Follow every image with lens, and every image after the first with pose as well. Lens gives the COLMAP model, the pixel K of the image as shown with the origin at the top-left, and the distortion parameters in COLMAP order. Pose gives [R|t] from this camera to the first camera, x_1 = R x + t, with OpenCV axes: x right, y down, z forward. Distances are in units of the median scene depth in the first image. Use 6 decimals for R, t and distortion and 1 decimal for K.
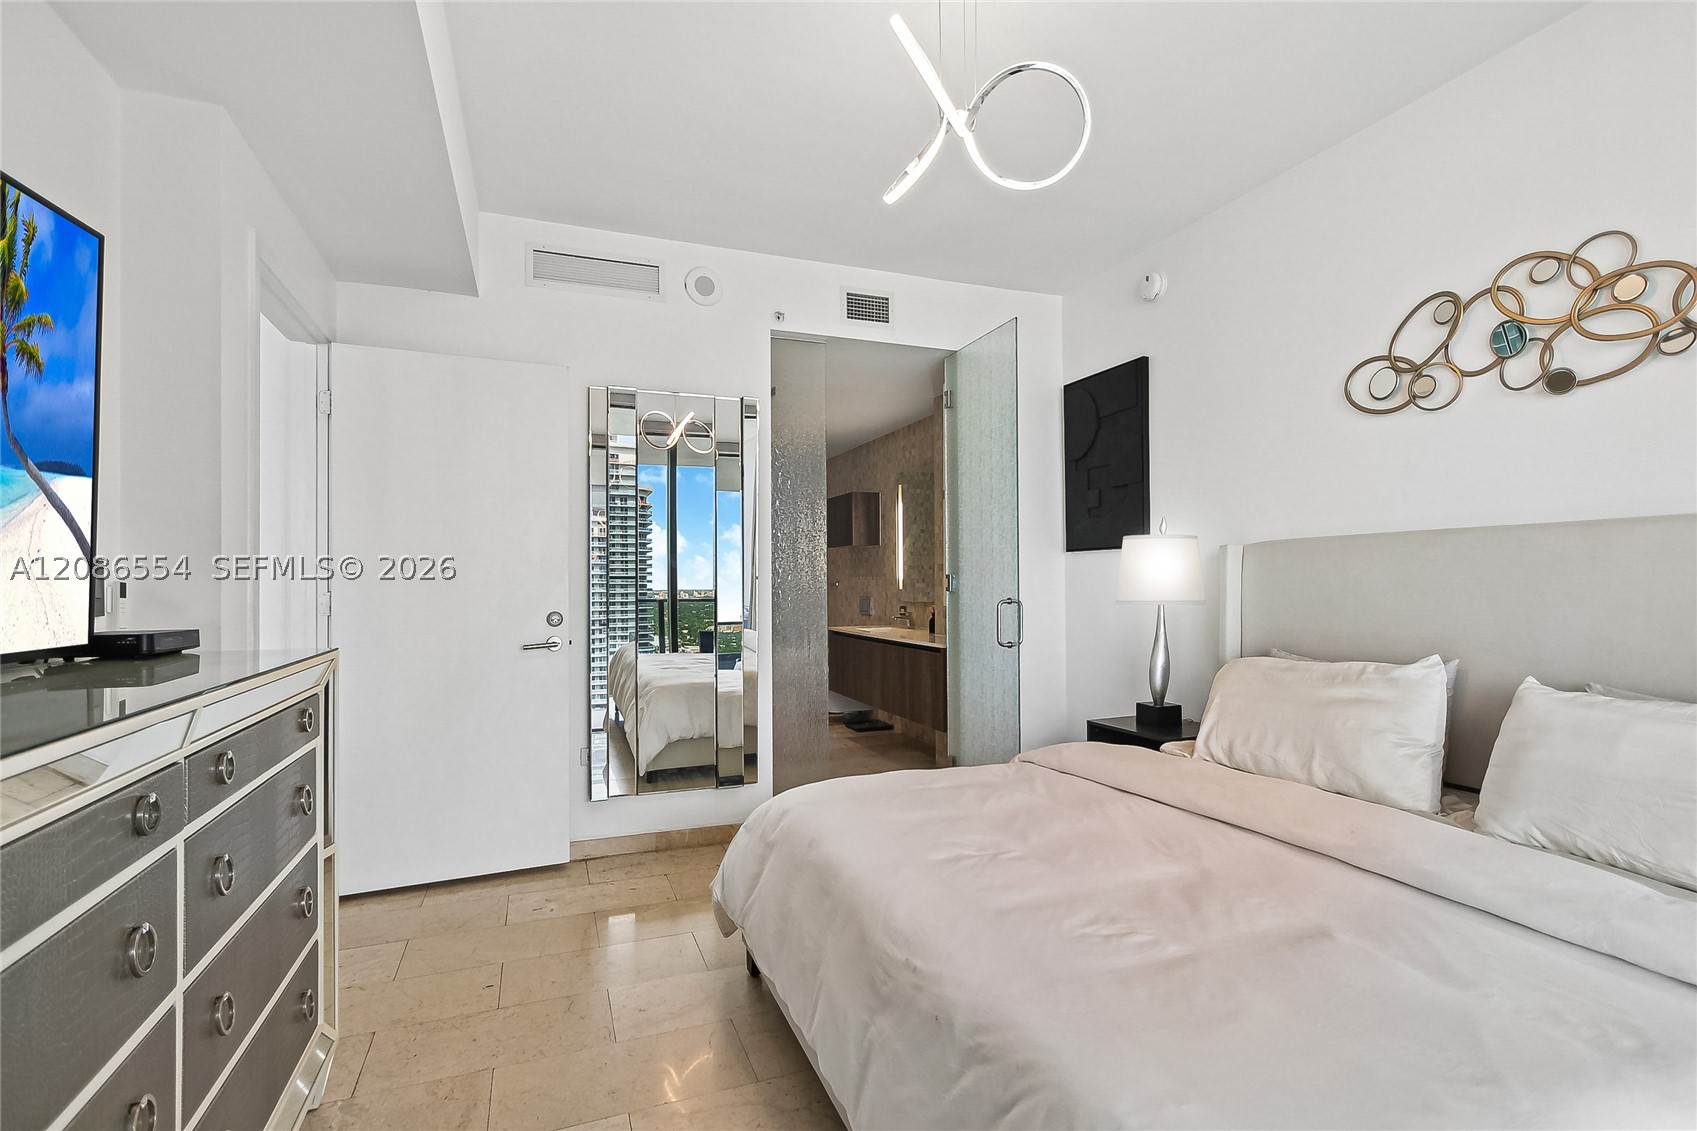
lens RADIAL K [[783.6, 0, 859.3], [0, 783.6, 569.4], [0, 0, 1]] dist [0.005091, 0.000381]
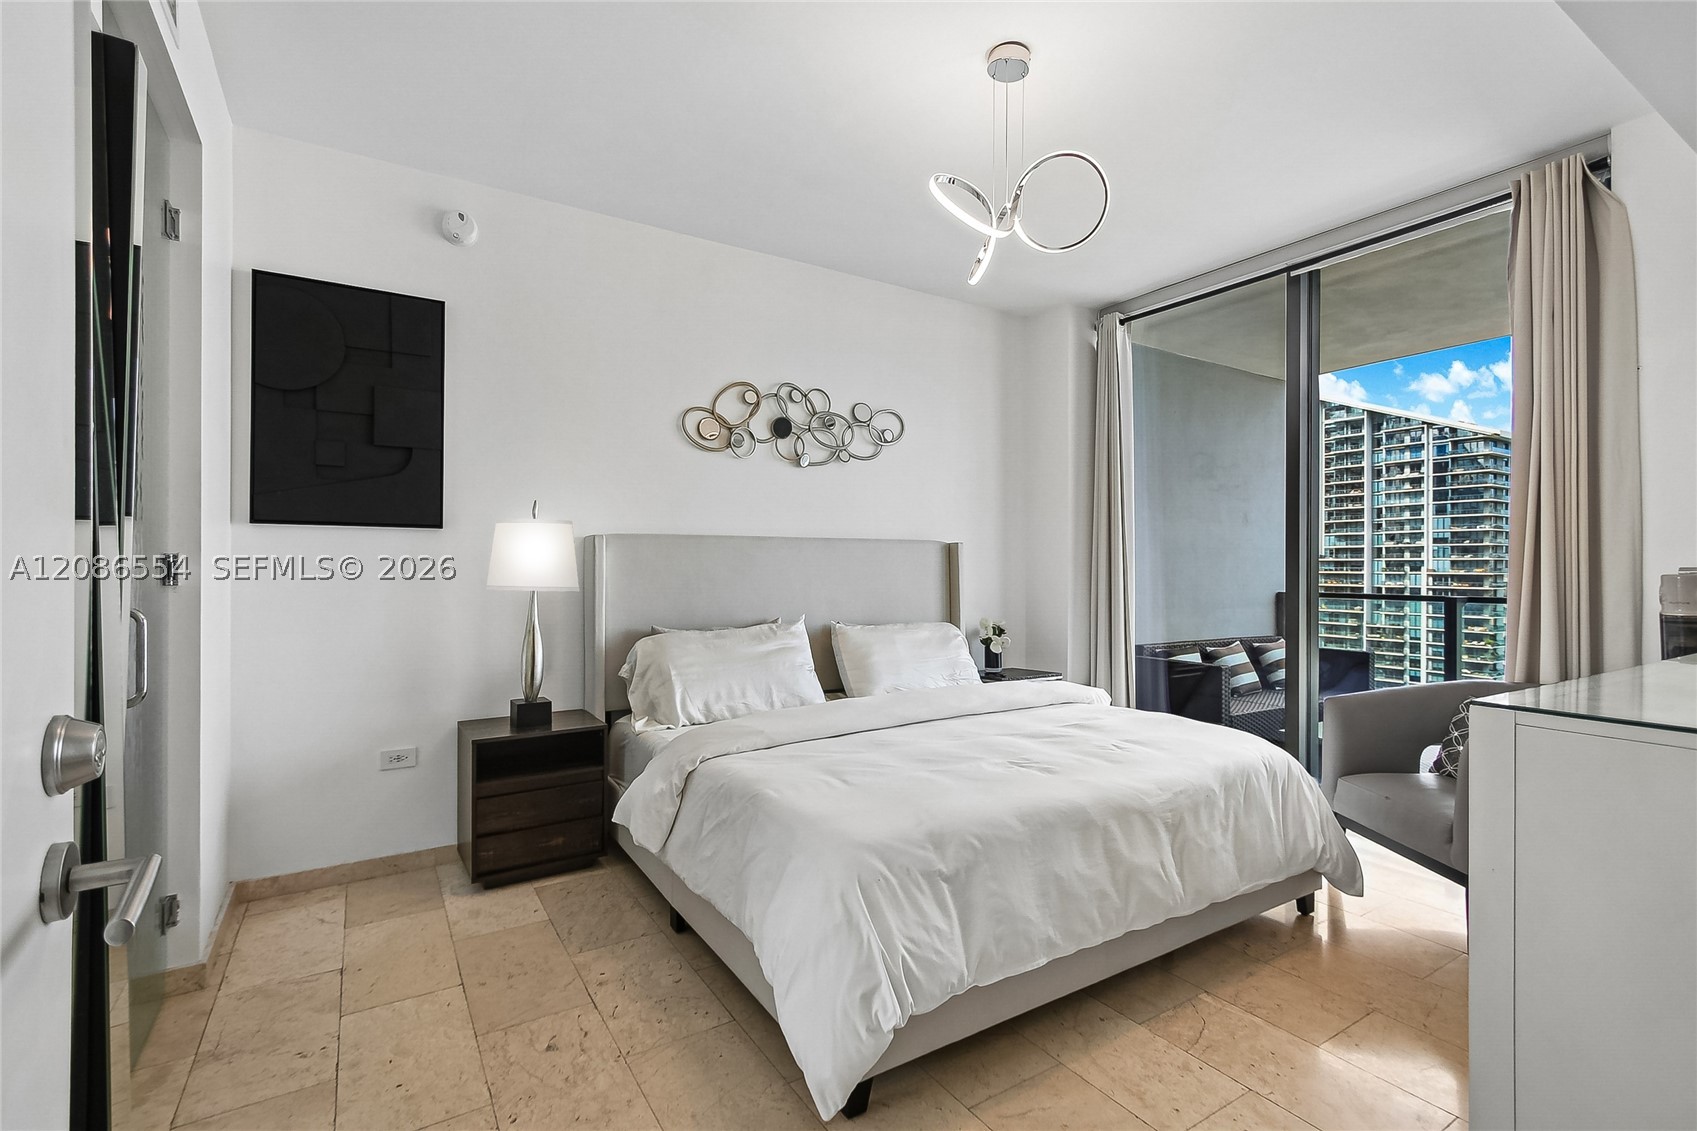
lens RADIAL K [[783.6, 0, 827.1], [0, 783.6, 563.7], [0, 0, 1]] dist [0.005091, 0.000381]
pose [[-0.177312, 0.007964, 0.984122, -0.797400], [-0.017651, 0.999781, -0.011271, 0.017710], [-0.983996, -0.019370, -0.177133, 1.101777]]
